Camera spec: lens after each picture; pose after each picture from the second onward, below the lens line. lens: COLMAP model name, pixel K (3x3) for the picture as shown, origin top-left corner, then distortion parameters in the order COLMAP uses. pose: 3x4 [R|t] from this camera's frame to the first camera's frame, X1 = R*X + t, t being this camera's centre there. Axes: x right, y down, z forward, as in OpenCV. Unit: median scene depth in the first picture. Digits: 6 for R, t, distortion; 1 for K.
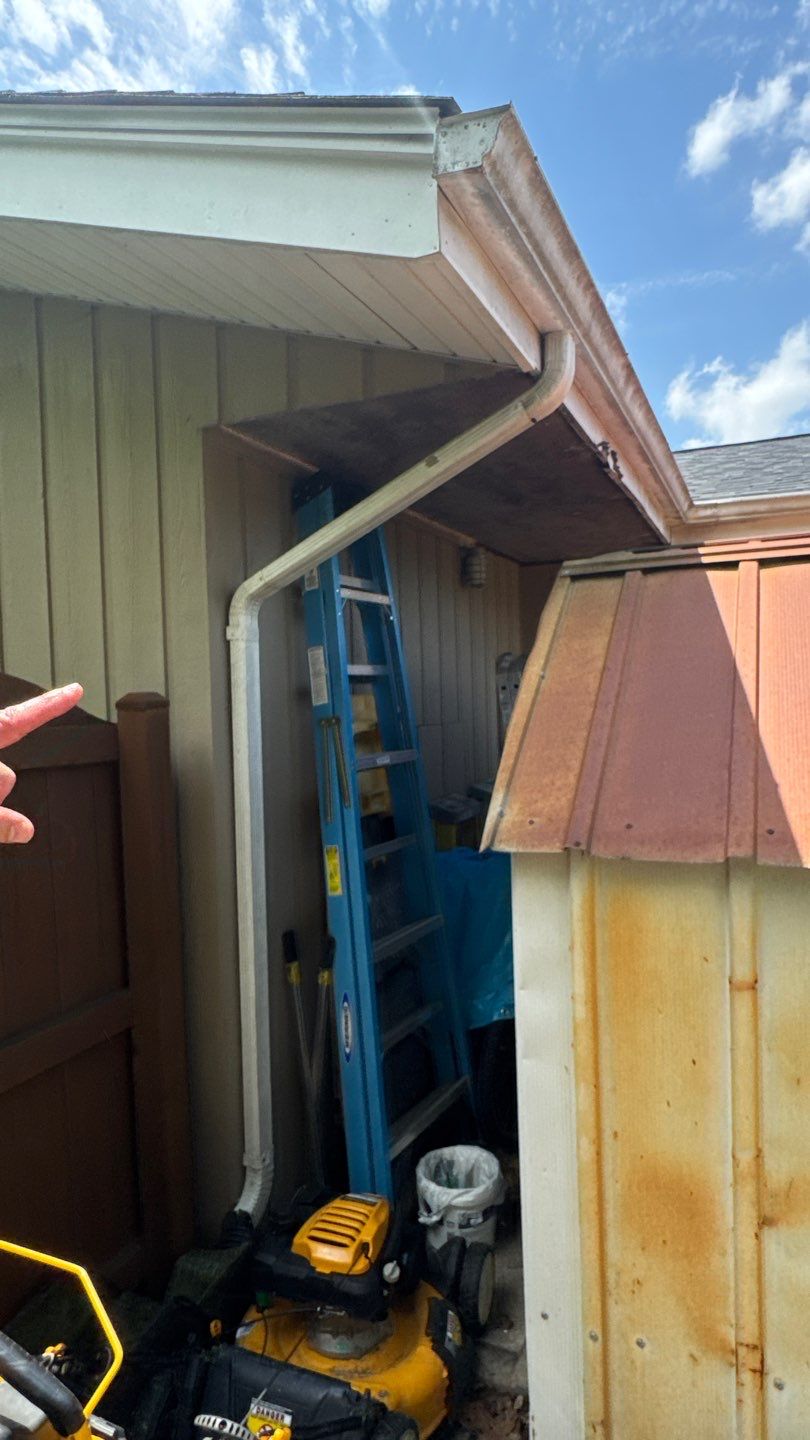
lens RADIAL K [[815.5, 0, 405.0], [0, 815.5, 720.0], [0, 0, 1]] dist [-0.014561, -0.000030]
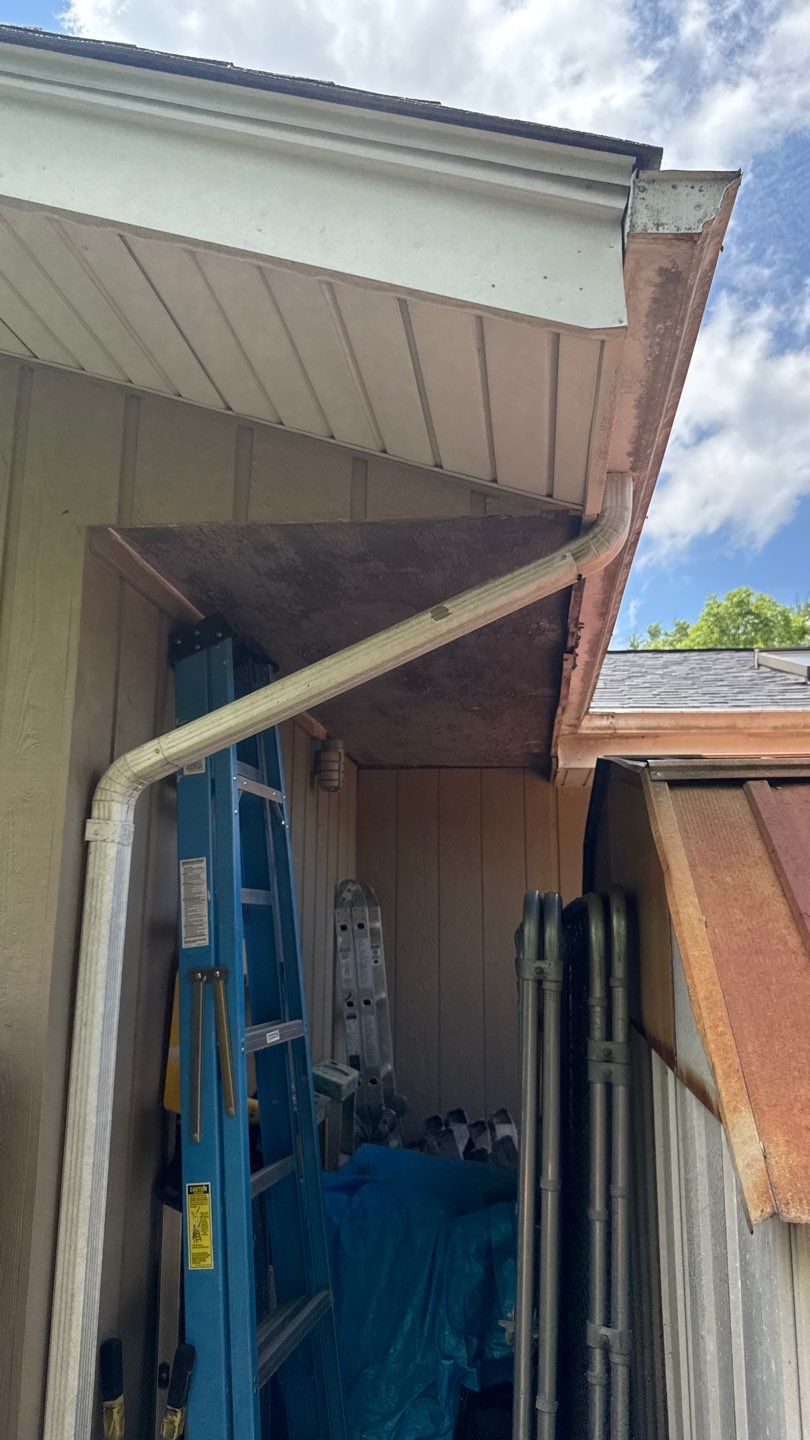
lens RADIAL K [[1016.6, 0, 394.5], [0, 1016.6, 714.0], [0, 0, 1]] dist [0.080659, -0.116073]
pose [[0.956267, 0.095180, 0.276577, -0.216657], [-0.025576, 0.969162, -0.245095, -0.003257], [-0.291376, 0.227302, 0.929211, 0.156032]]
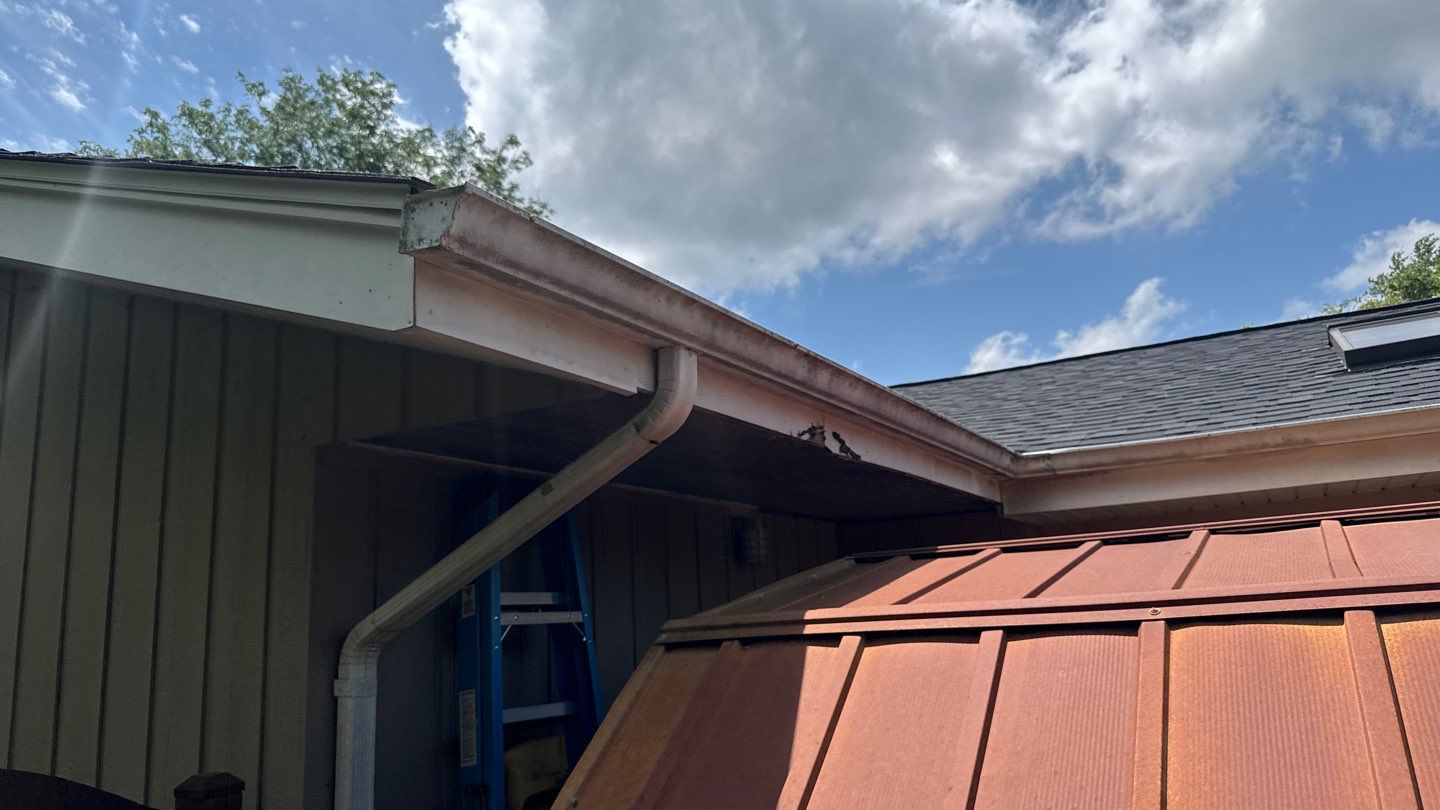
lens RADIAL K [[1016.6, 0, 720.0], [0, 1016.6, 405.0], [0, 0, 1]] dist [0.080659, -0.116073]
pose [[0.994710, -0.044129, -0.092757, 0.272520], [0.019289, 0.967197, -0.253294, -0.111272], [0.100892, 0.250165, 0.962932, -0.026874]]
